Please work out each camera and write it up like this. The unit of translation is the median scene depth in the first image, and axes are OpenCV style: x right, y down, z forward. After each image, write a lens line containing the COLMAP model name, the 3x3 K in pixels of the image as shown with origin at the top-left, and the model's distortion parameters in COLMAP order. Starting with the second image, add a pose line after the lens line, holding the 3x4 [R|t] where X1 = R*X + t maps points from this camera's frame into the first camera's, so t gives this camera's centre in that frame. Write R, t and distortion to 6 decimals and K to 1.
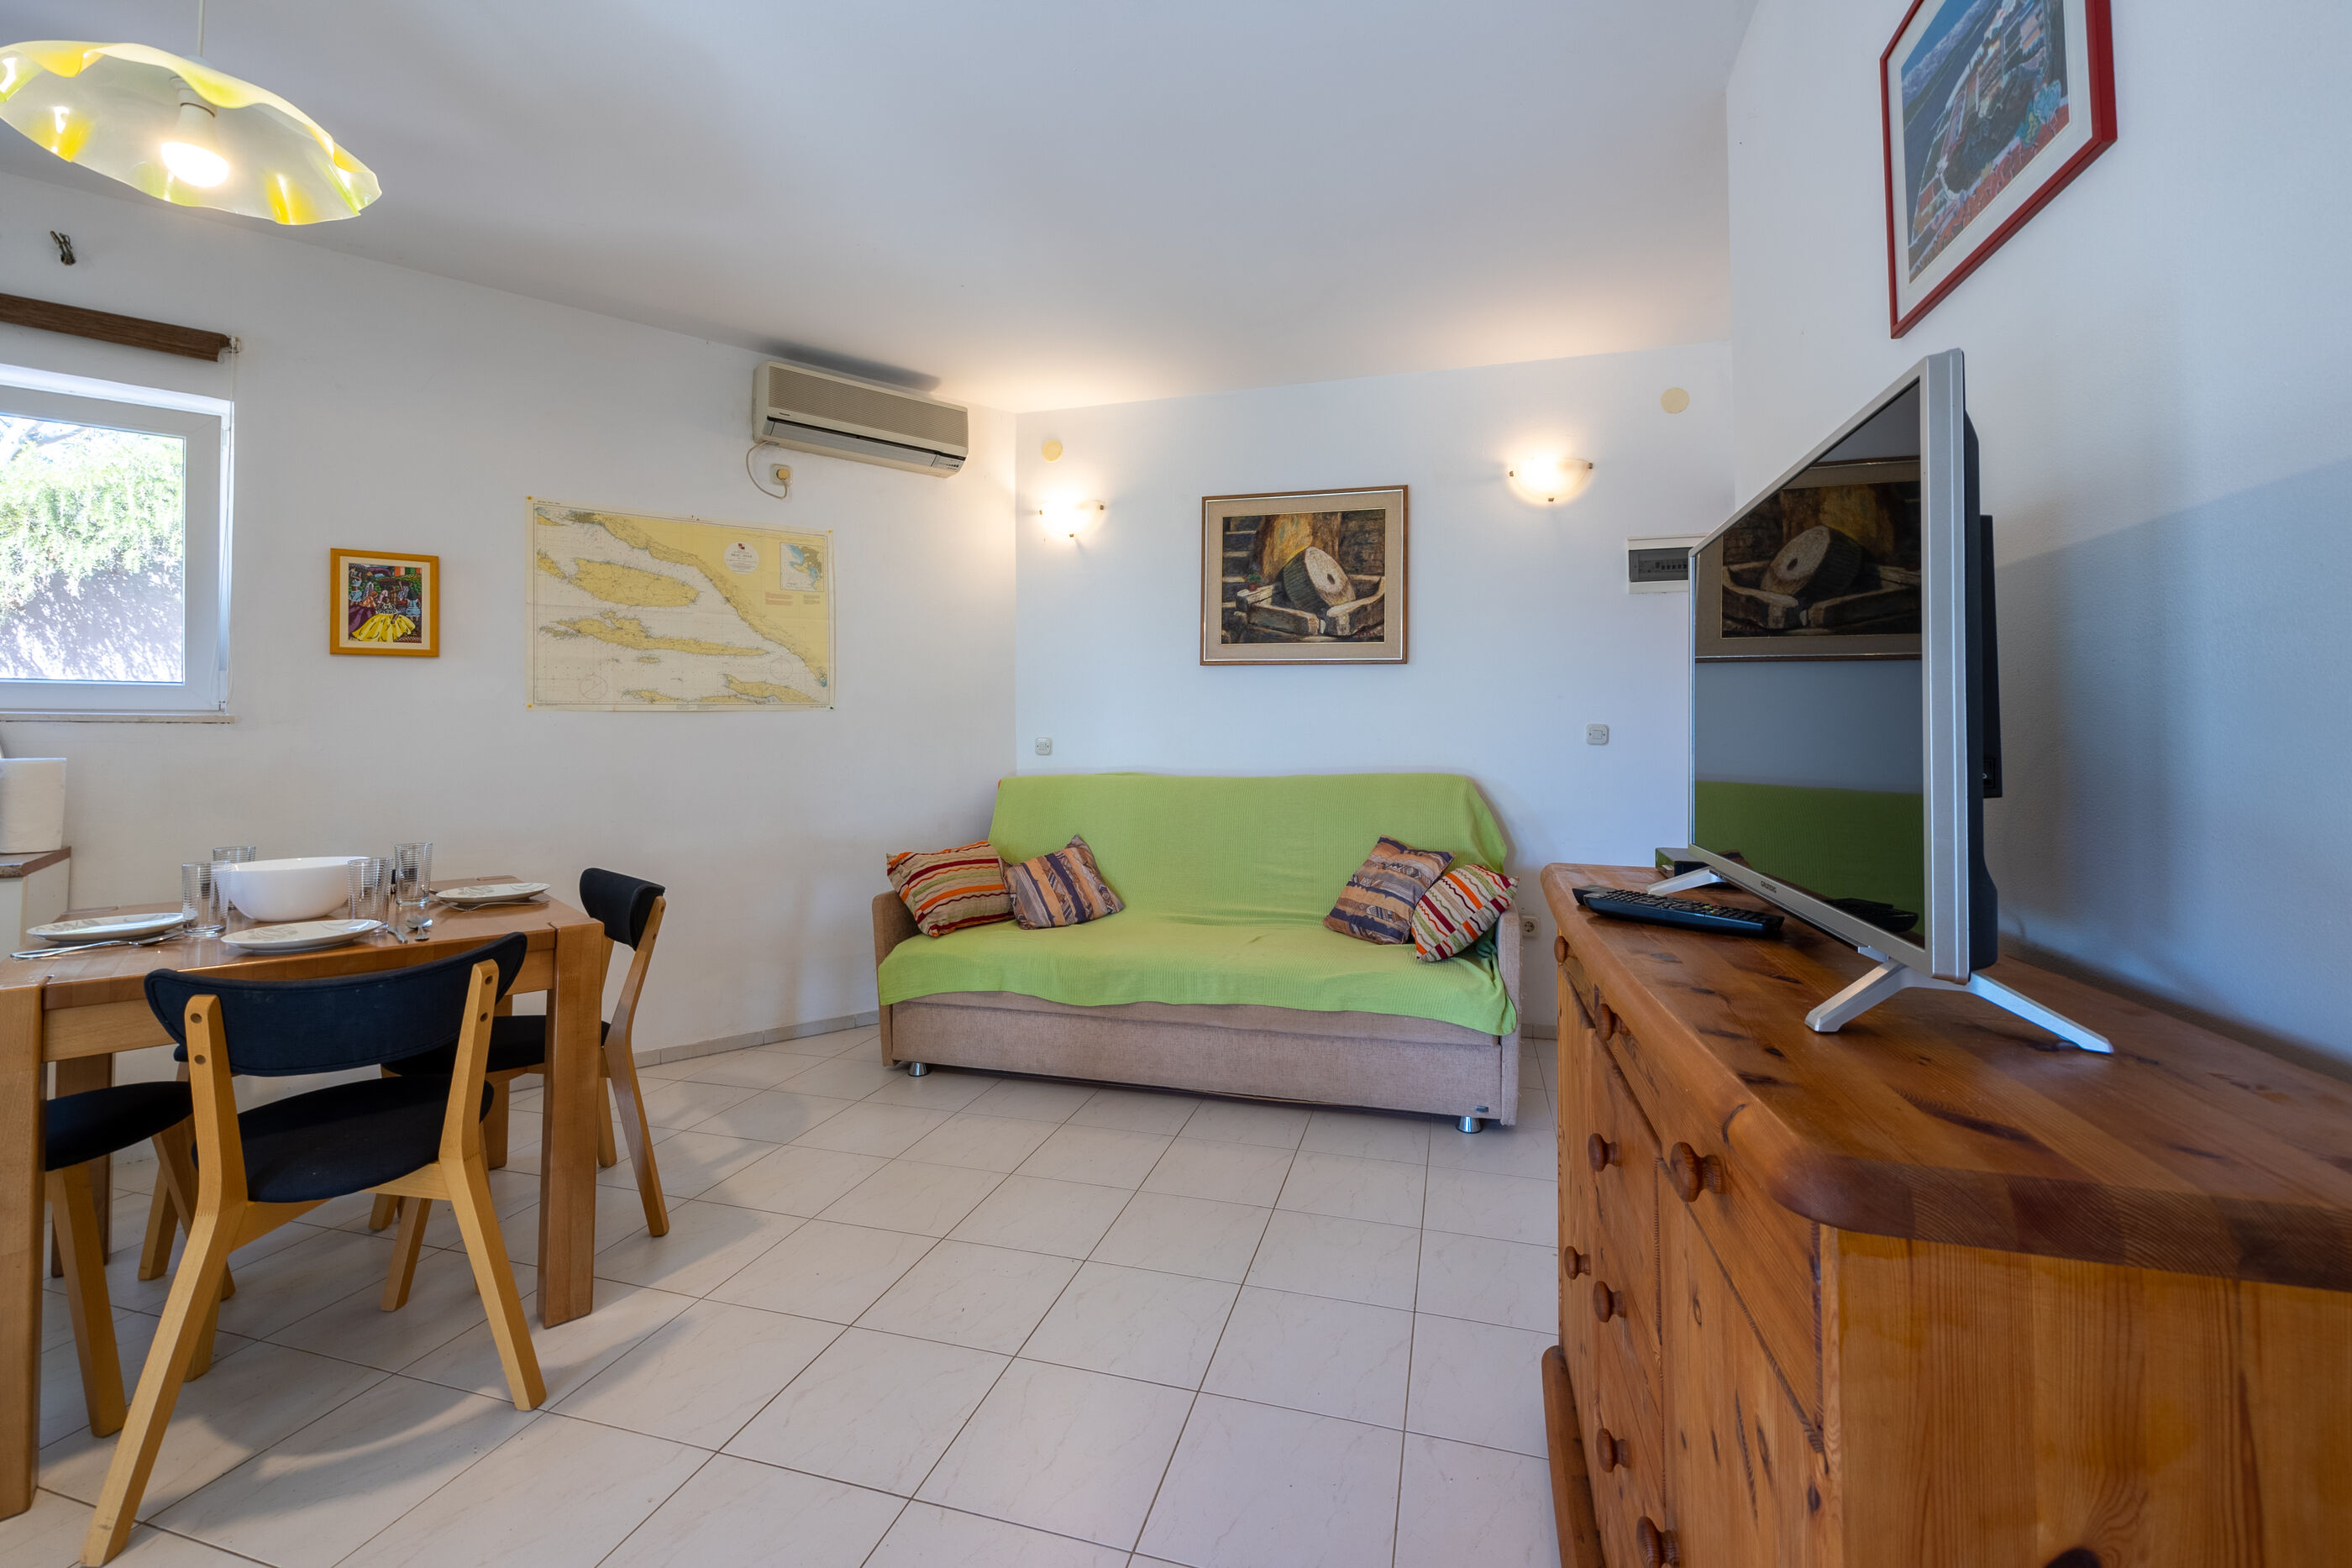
lens RADIAL K [[958.7, 0, 1182.8], [0, 958.7, 716.5], [0, 0, 1]] dist [-0.001759, -0.000164]
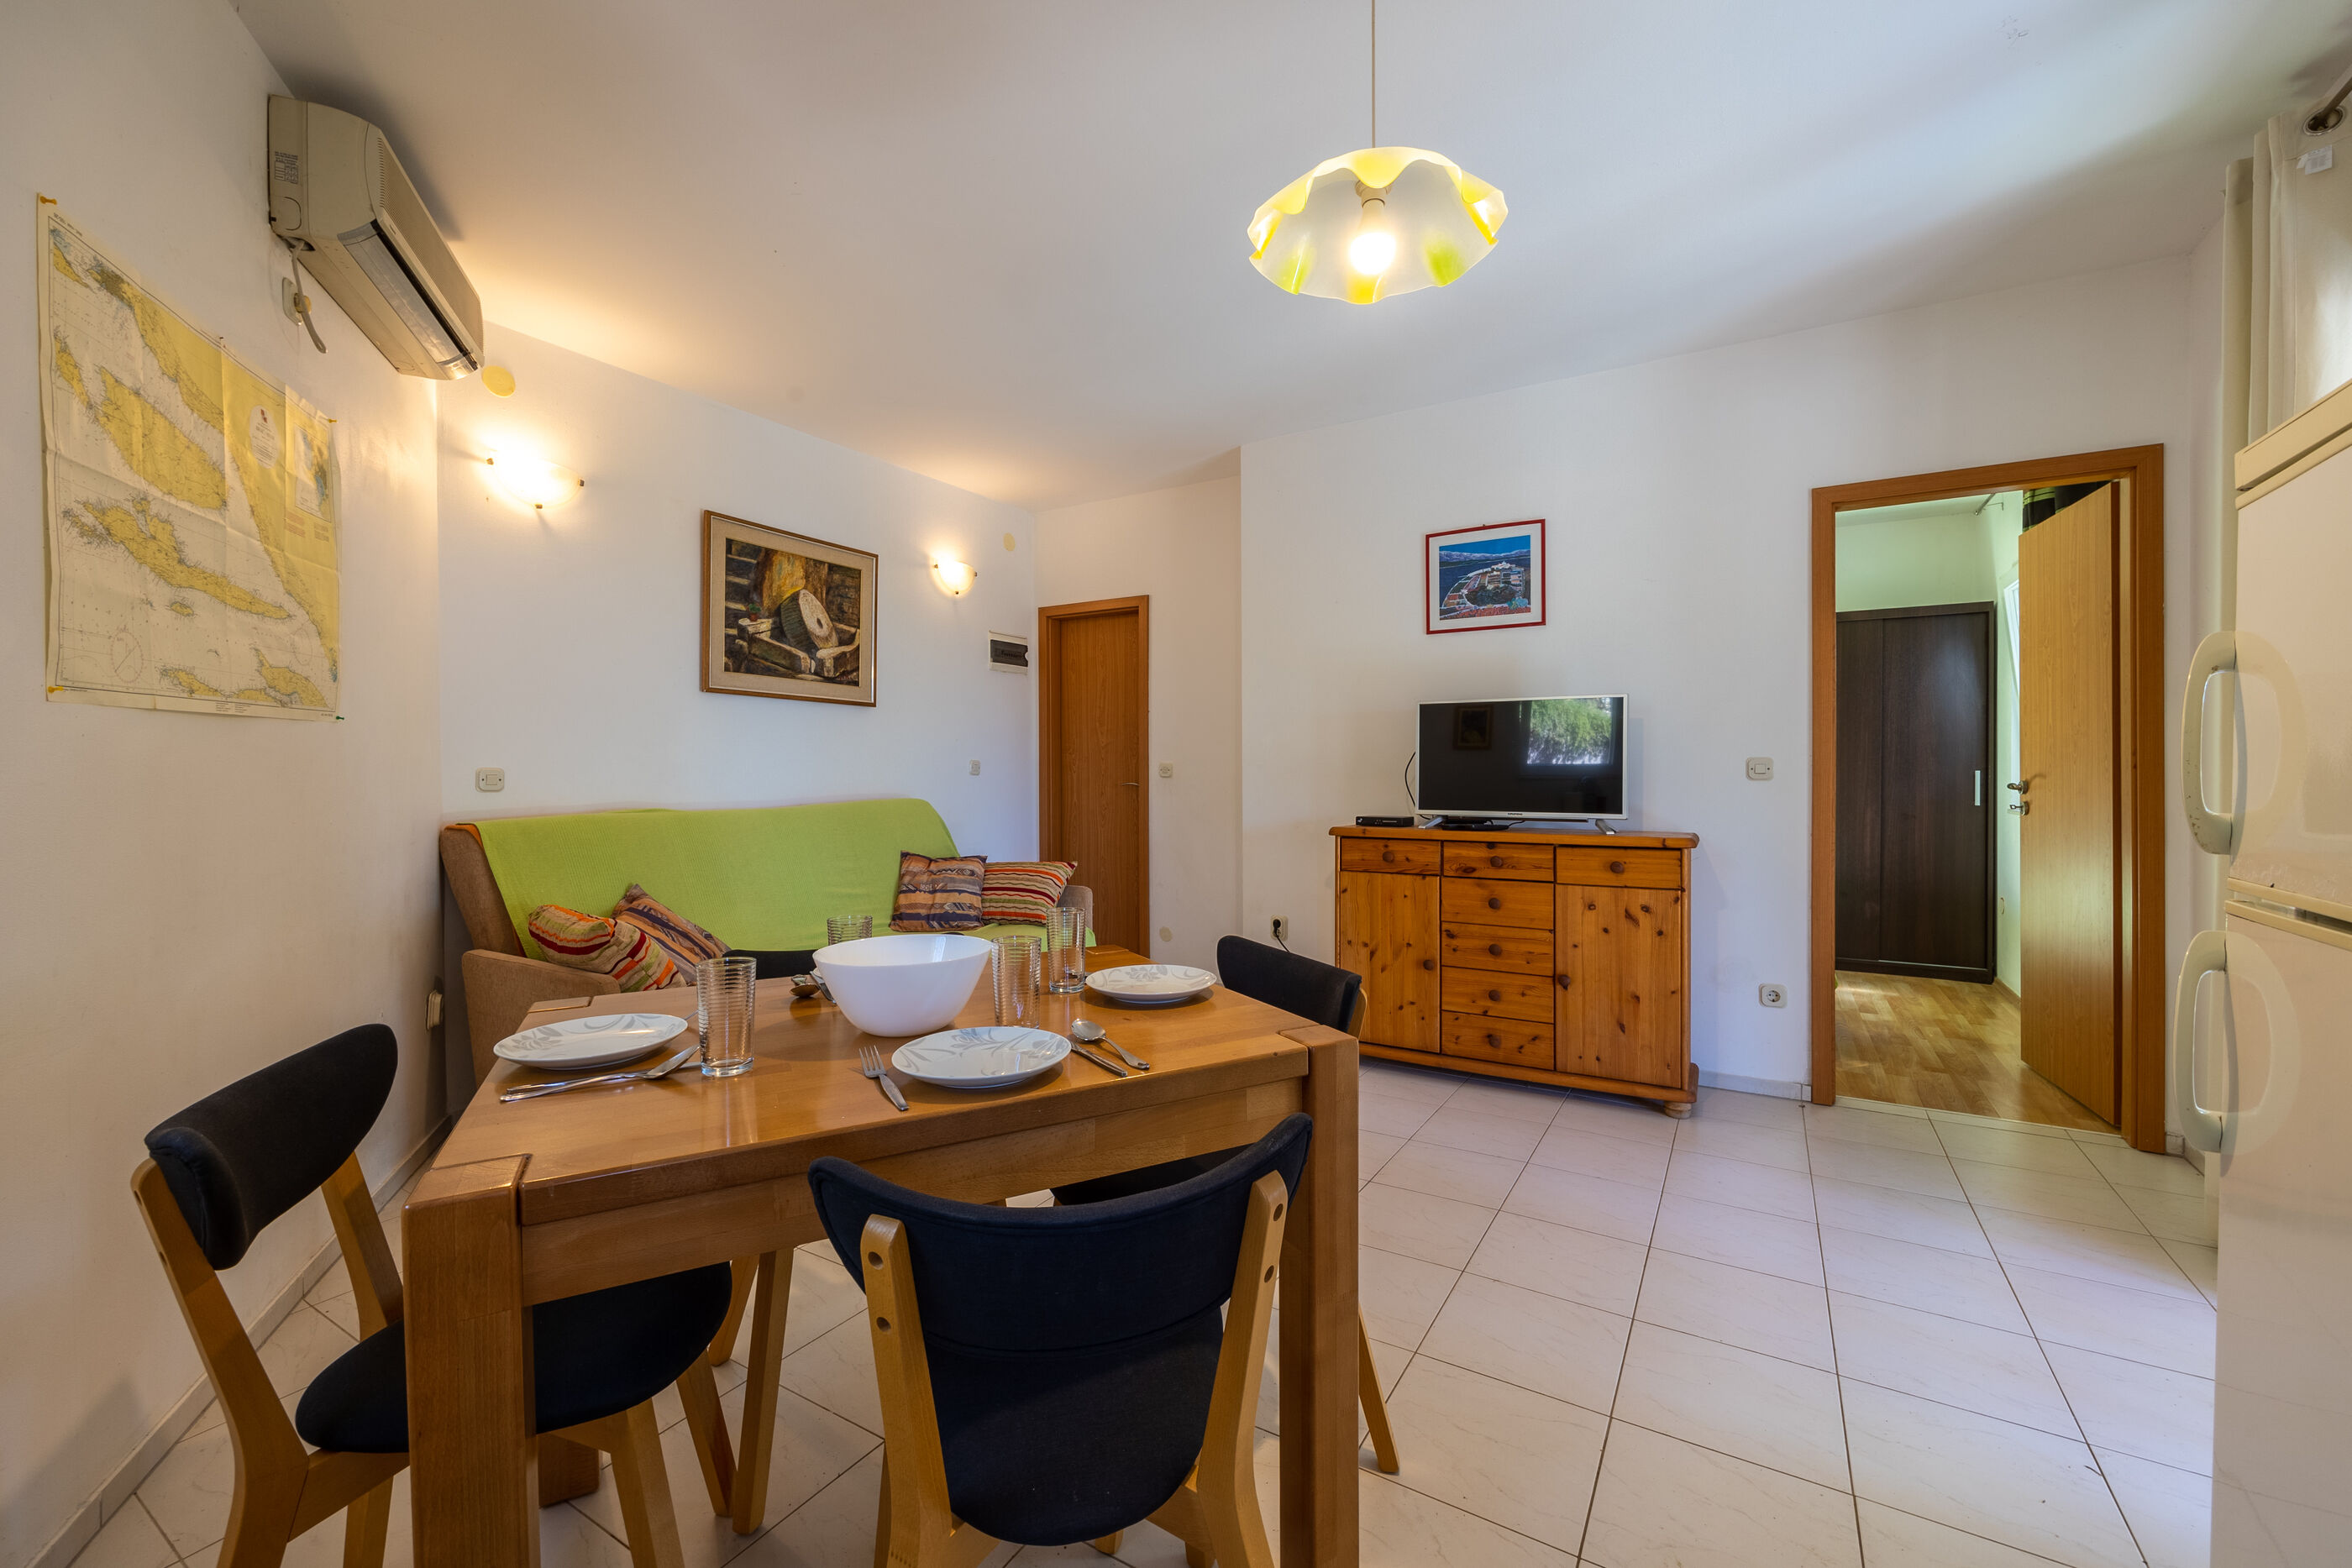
lens RADIAL K [[962.4, 0, 1176.0], [0, 962.4, 784.0], [0, 0, 1]] dist [-0.000492, -0.000046]
pose [[0.262219, -0.011526, 0.964940, -0.785224], [-0.019097, 0.999671, 0.017130, 0.011622], [-0.964819, -0.022919, 0.261912, 0.321354]]
